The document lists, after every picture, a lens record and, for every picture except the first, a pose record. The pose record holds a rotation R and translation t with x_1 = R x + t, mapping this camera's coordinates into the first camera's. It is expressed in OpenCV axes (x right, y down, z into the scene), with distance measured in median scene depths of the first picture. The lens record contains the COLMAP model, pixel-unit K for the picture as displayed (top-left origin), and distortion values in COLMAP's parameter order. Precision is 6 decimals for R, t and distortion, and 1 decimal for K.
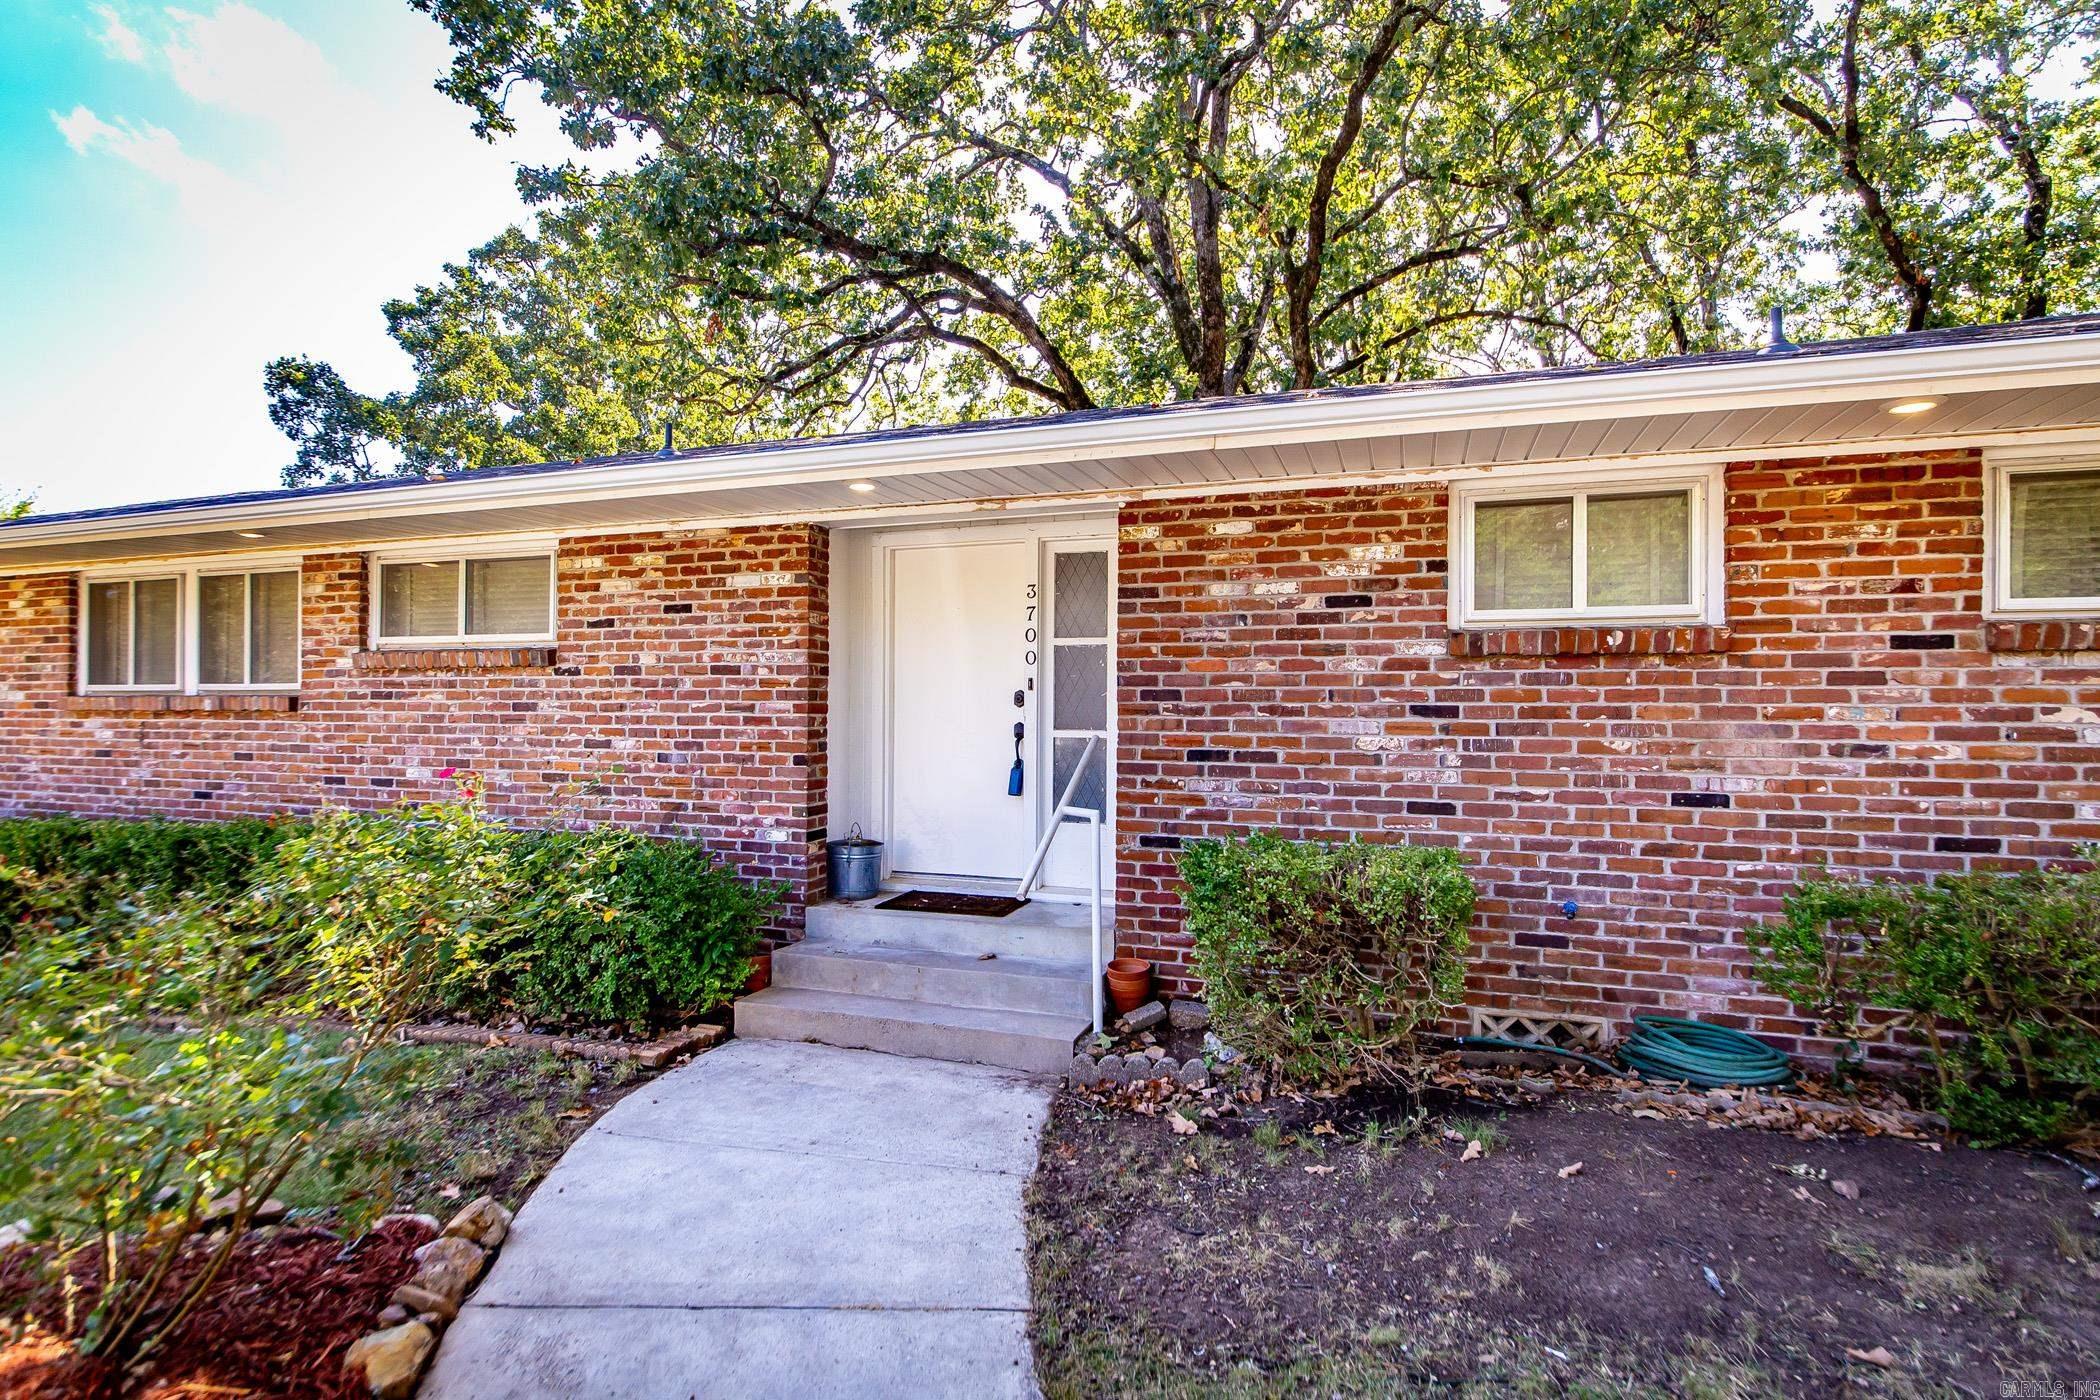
lens RADIAL K [[1059.3, 0, 1052.9], [0, 1059.3, 728.5], [0, 0, 1]] dist [-0.000445, 0.000399]
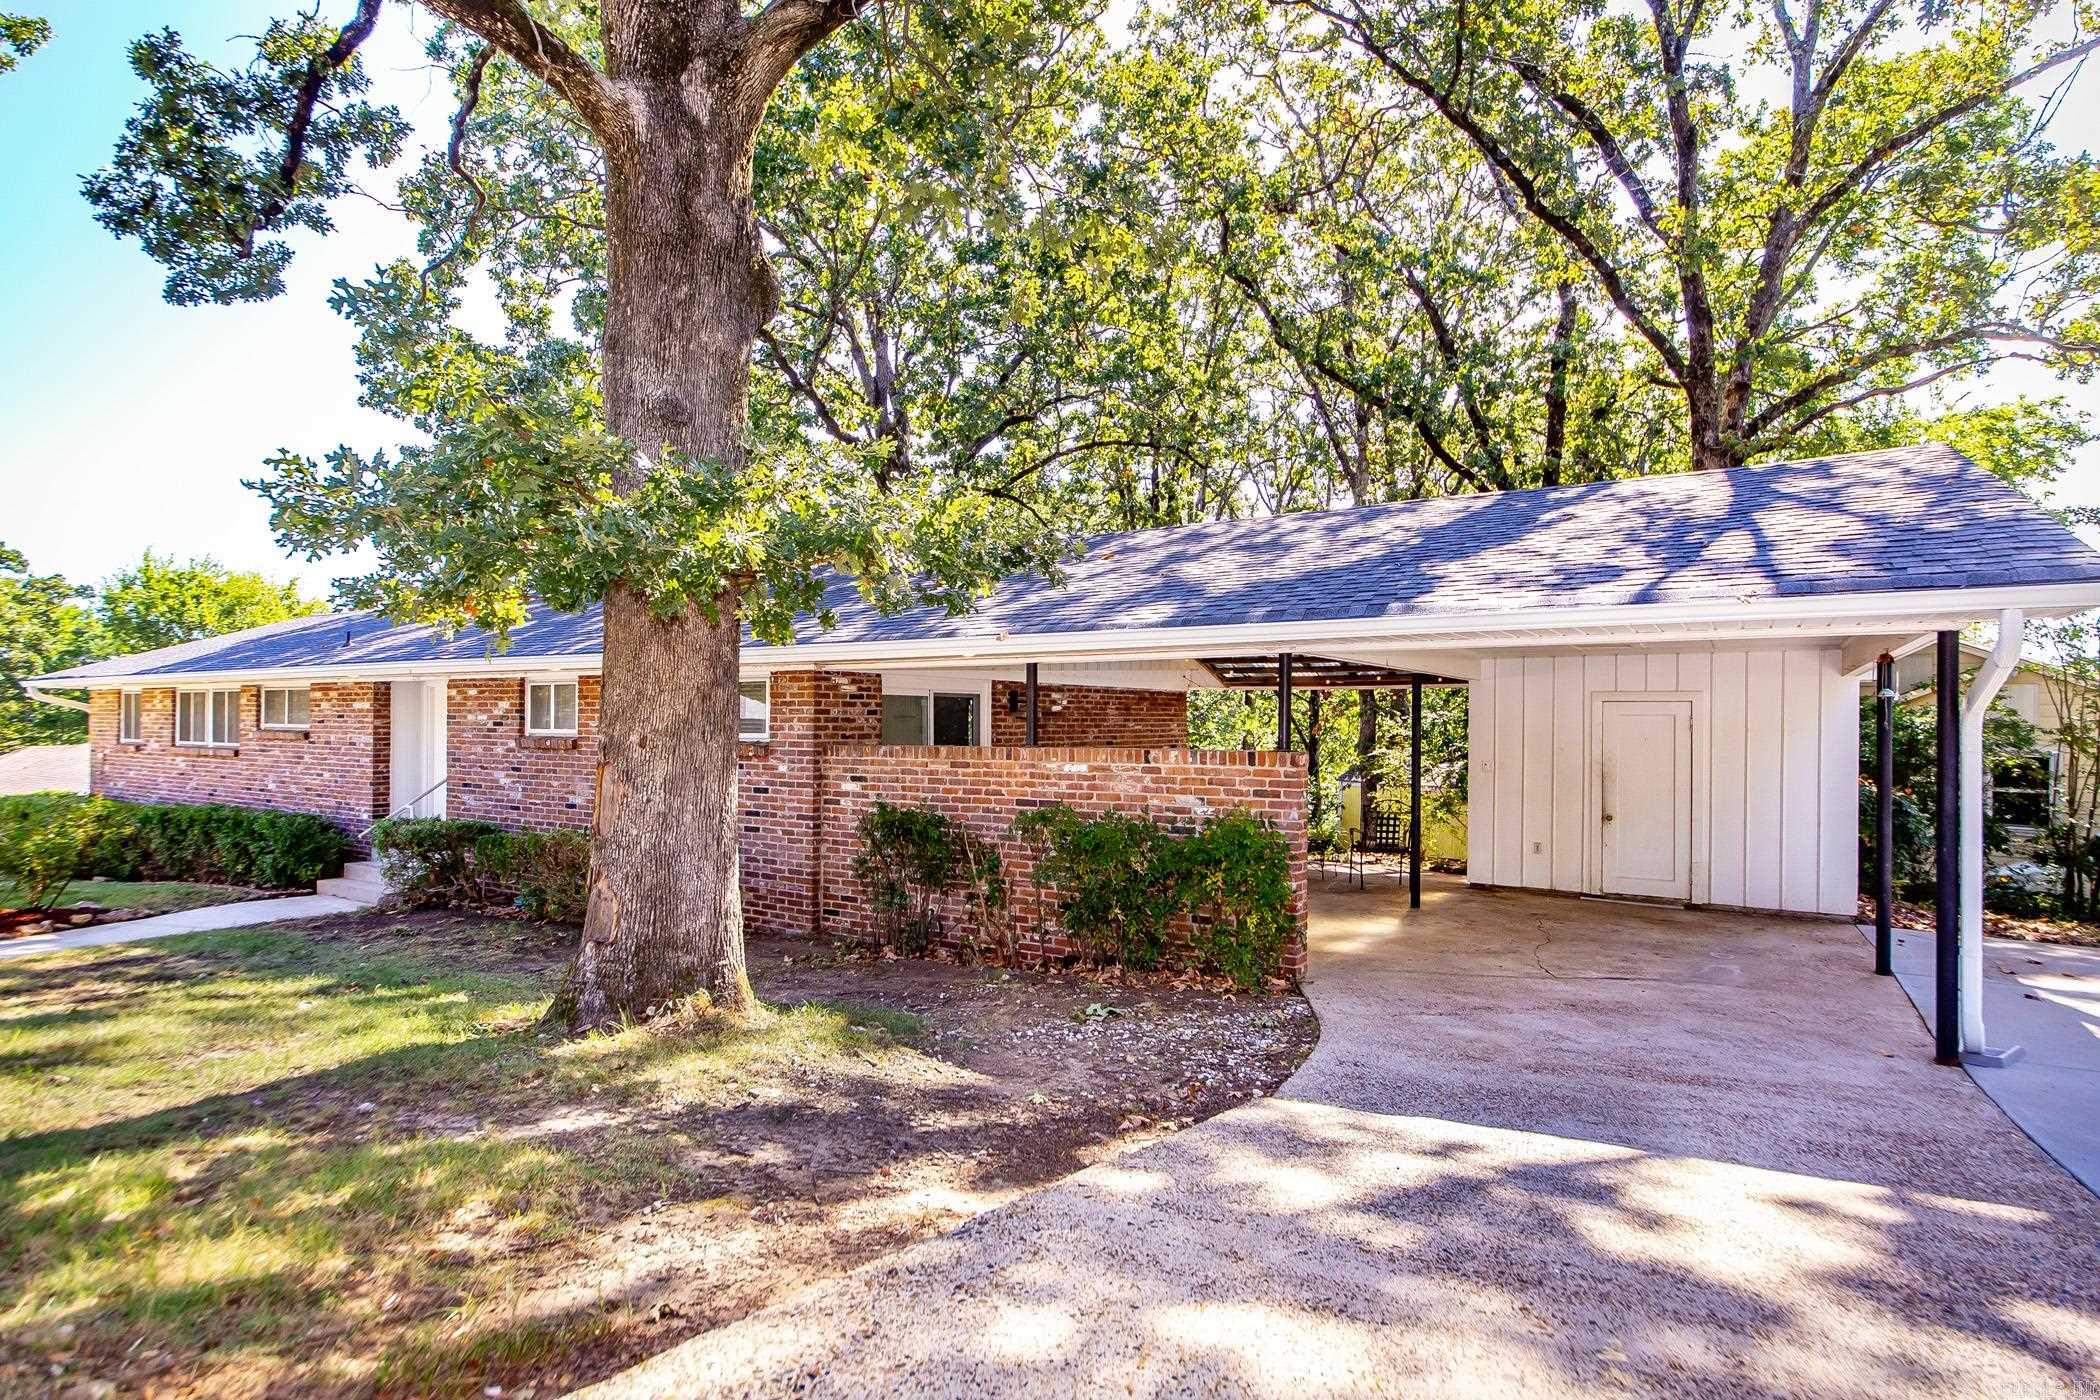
lens RADIAL K [[1059.3, 0, 1052.9], [0, 1059.3, 728.5], [0, 0, 1]] dist [-0.000445, 0.000399]
pose [[0.973665, 0.000069, -0.227983, 1.539587], [0.000442, 0.999998, 0.002189, -0.083184], [0.227983, -0.002232, 0.973663, -0.815819]]
